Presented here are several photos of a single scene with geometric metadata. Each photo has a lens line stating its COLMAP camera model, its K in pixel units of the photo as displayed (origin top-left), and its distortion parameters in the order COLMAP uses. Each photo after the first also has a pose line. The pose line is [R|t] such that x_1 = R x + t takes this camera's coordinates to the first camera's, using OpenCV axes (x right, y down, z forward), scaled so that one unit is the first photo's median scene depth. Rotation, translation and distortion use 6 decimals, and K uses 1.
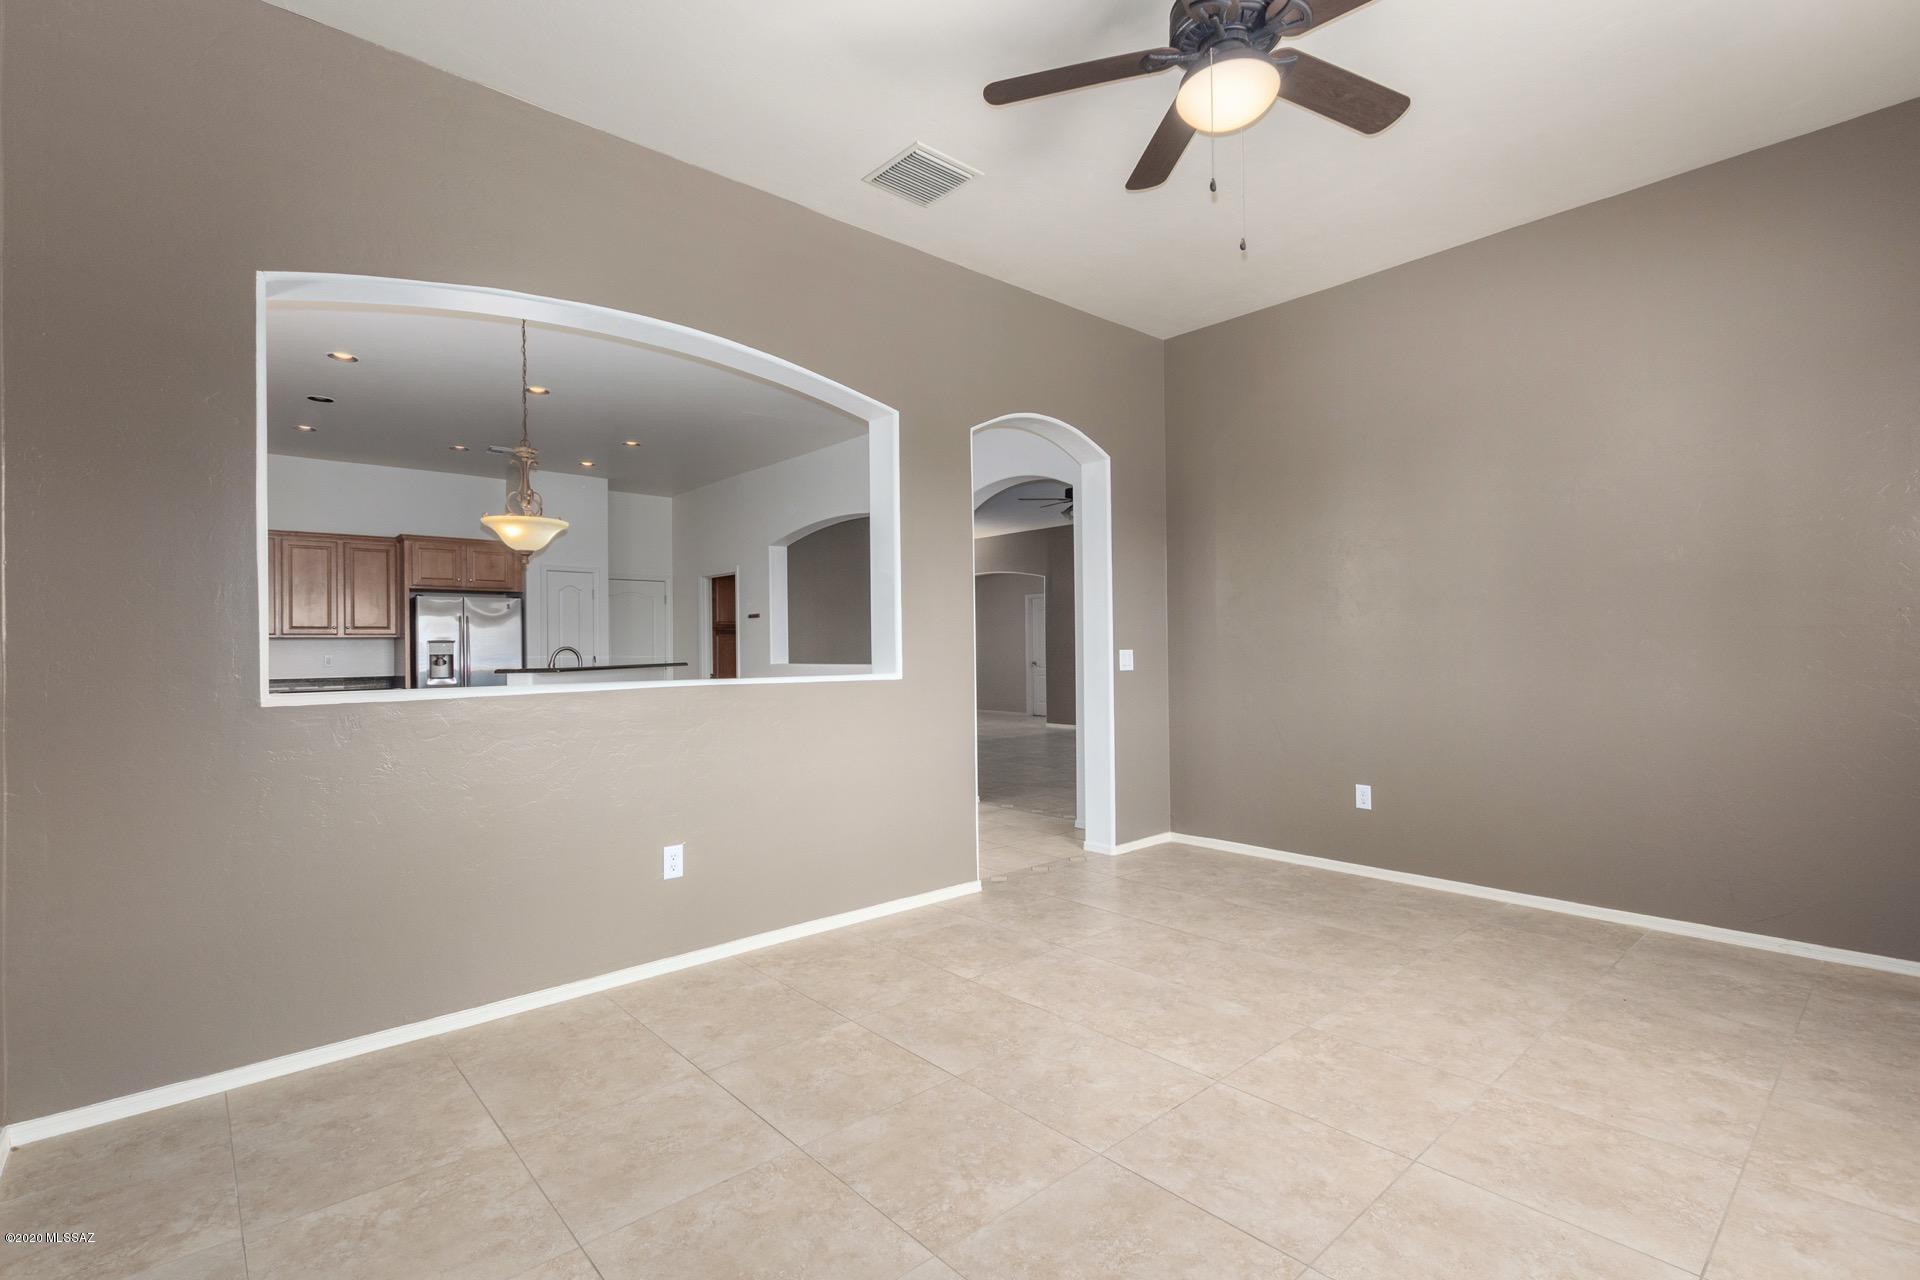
lens RADIAL K [[879.0, 0, 954.3], [0, 879.0, 639.1], [0, 0, 1]] dist [0.002001, -0.000433]
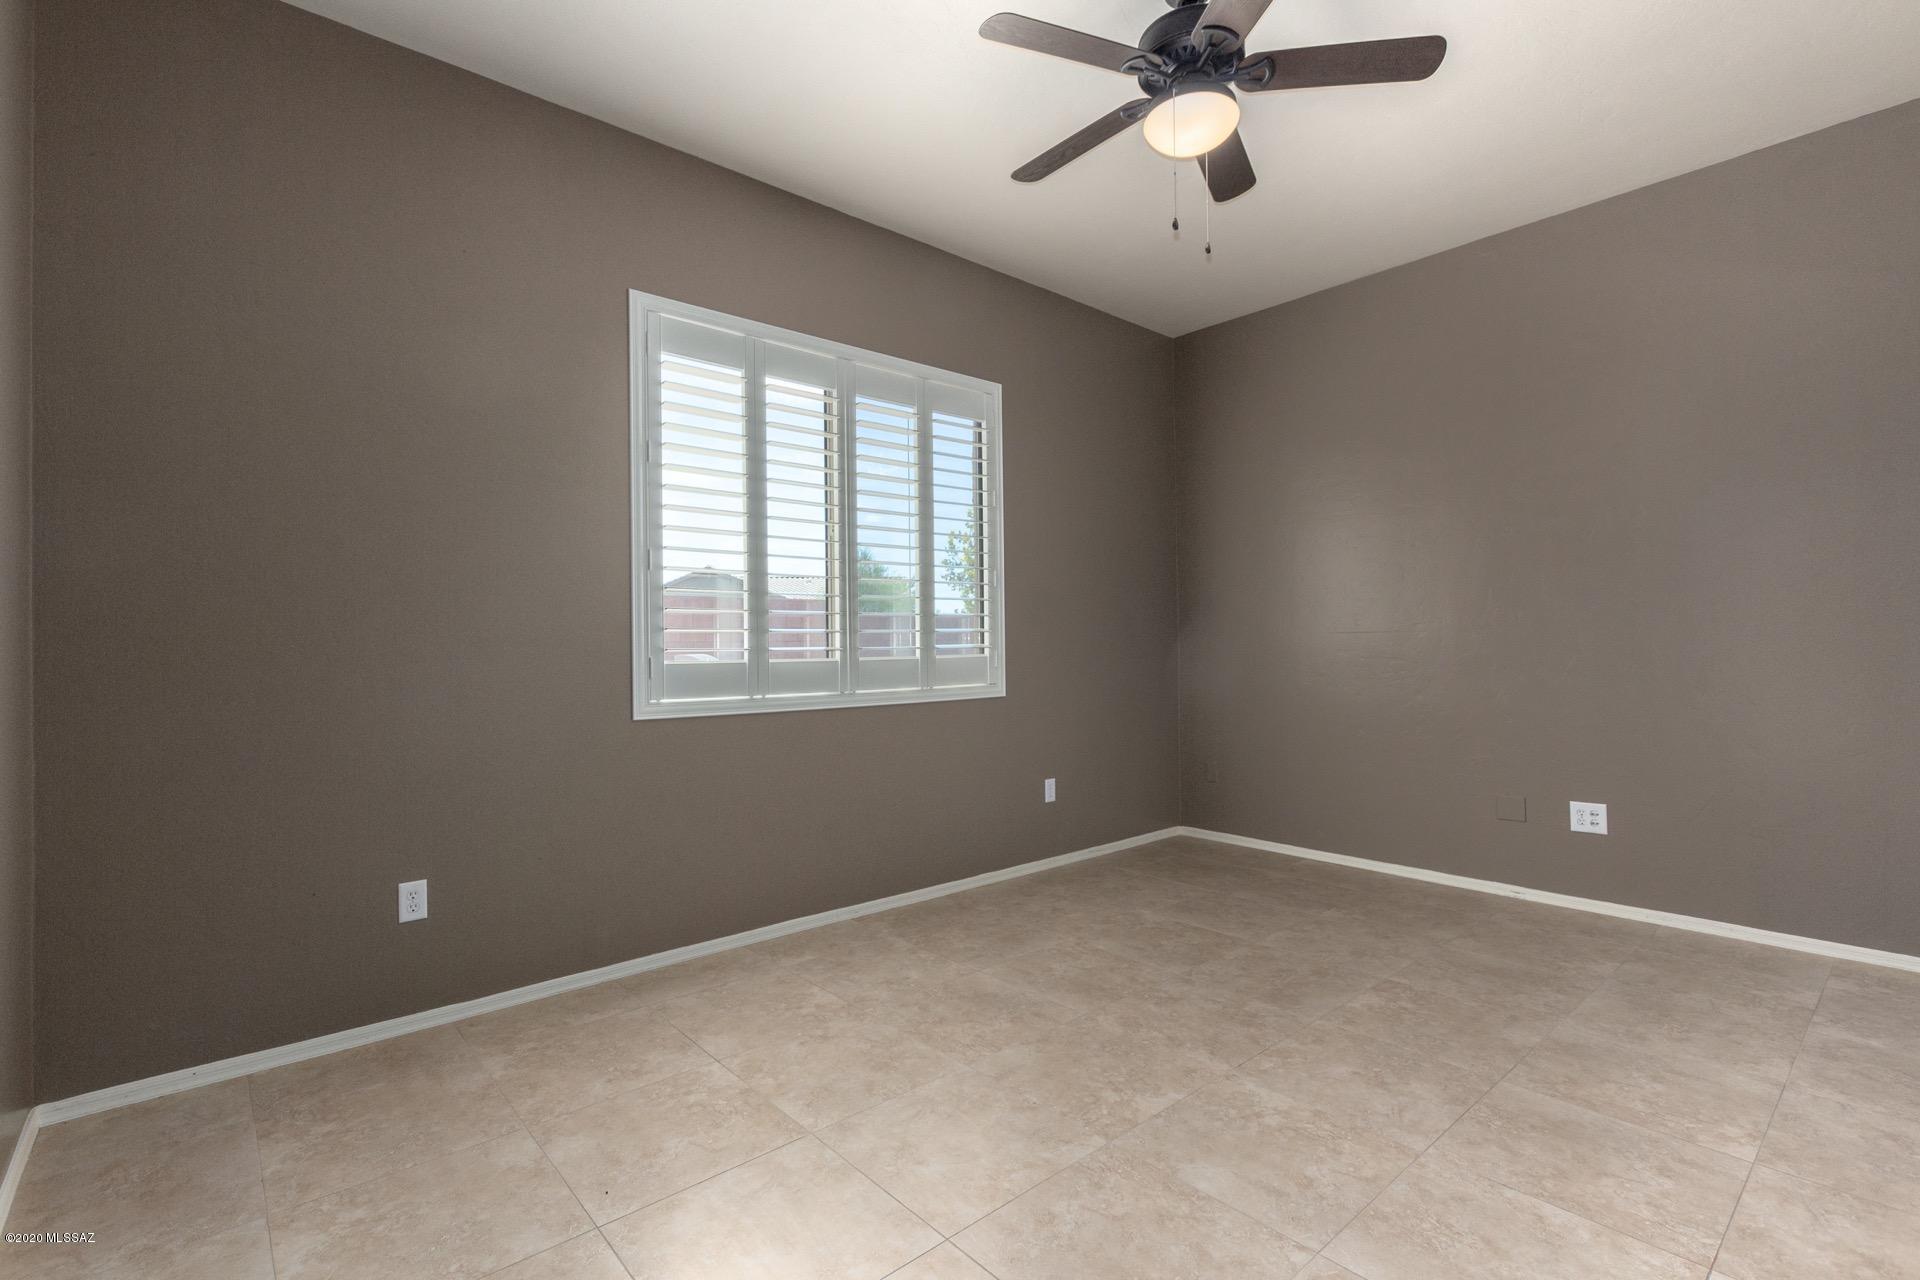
lens RADIAL K [[879.0, 0, 954.3], [0, 879.0, 639.1], [0, 0, 1]] dist [0.002001, -0.000433]
pose [[-0.999677, 0.023734, 0.009071, 0.606039], [0.023559, 0.999544, -0.018912, 0.020118], [-0.009516, -0.018692, -0.999780, 2.068789]]
